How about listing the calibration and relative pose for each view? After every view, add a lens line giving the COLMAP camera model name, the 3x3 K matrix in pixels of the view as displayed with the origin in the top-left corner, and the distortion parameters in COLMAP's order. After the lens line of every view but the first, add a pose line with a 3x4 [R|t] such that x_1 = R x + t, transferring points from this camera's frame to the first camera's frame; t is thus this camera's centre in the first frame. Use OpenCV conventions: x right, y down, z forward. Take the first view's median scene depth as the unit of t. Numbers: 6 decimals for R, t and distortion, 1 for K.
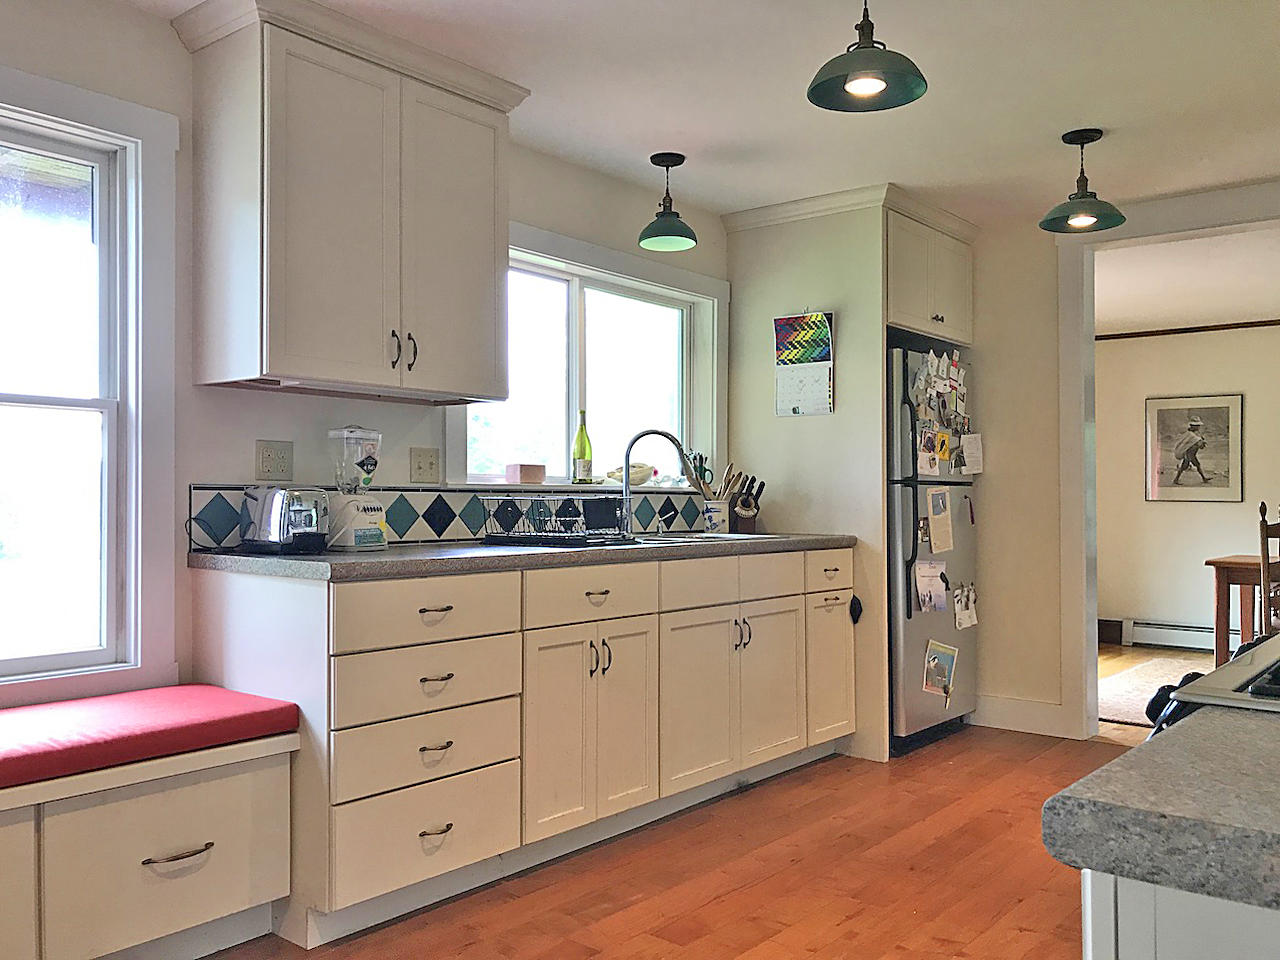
lens RADIAL K [[1053.0, 0, 639.3], [0, 1053.0, 483.1], [0, 0, 1]] dist [-0.013279, -0.006003]
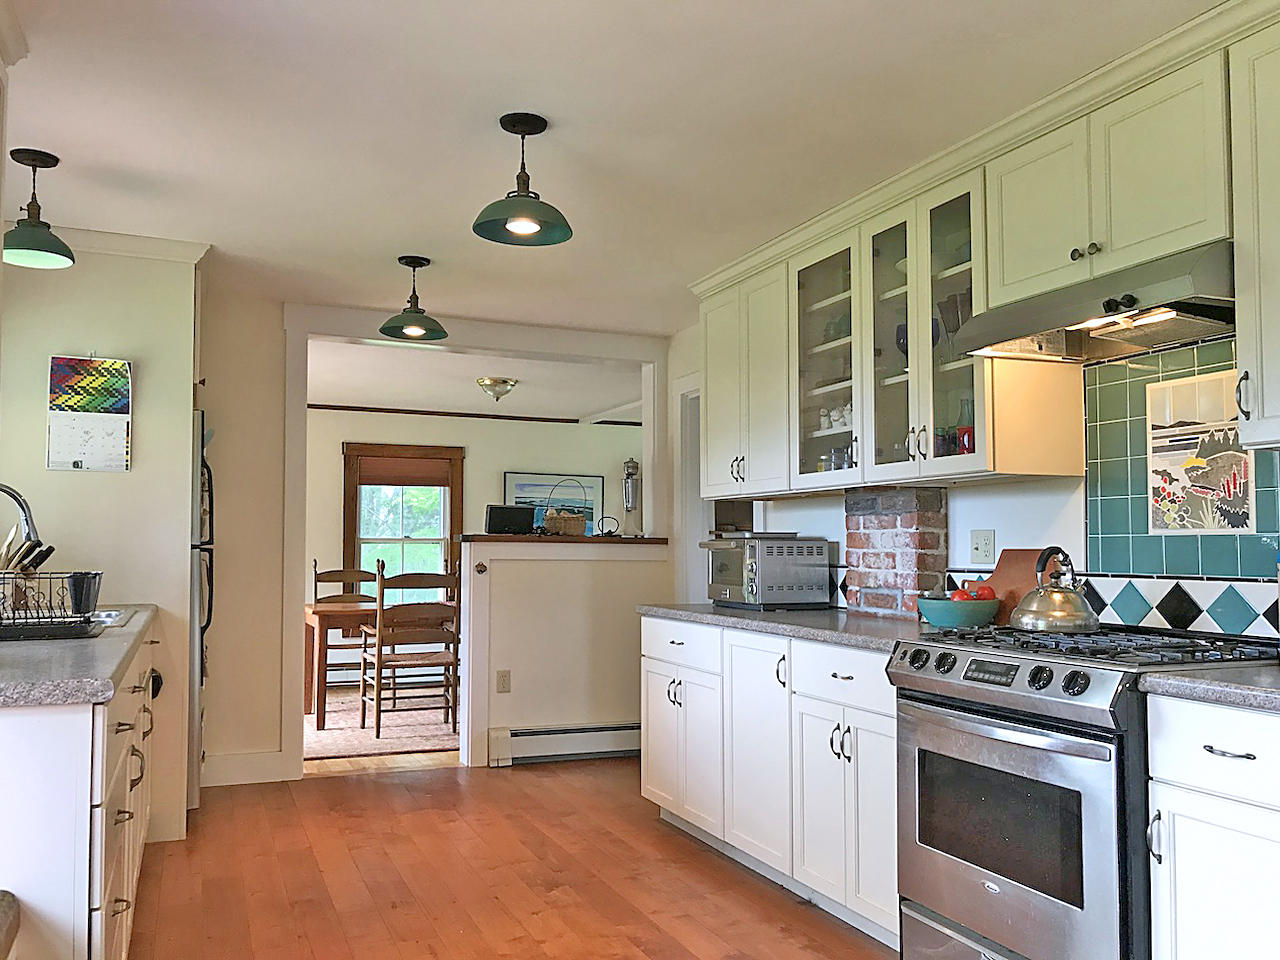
lens RADIAL K [[1053.0, 0, 639.4], [0, 1053.0, 486.8], [0, 0, 1]] dist [-0.013279, -0.006003]
pose [[0.457639, 0.049583, 0.887755, -0.423876], [-0.013732, 0.998719, -0.048701, -0.014166], [-0.889032, 0.010097, 0.457733, 0.182335]]
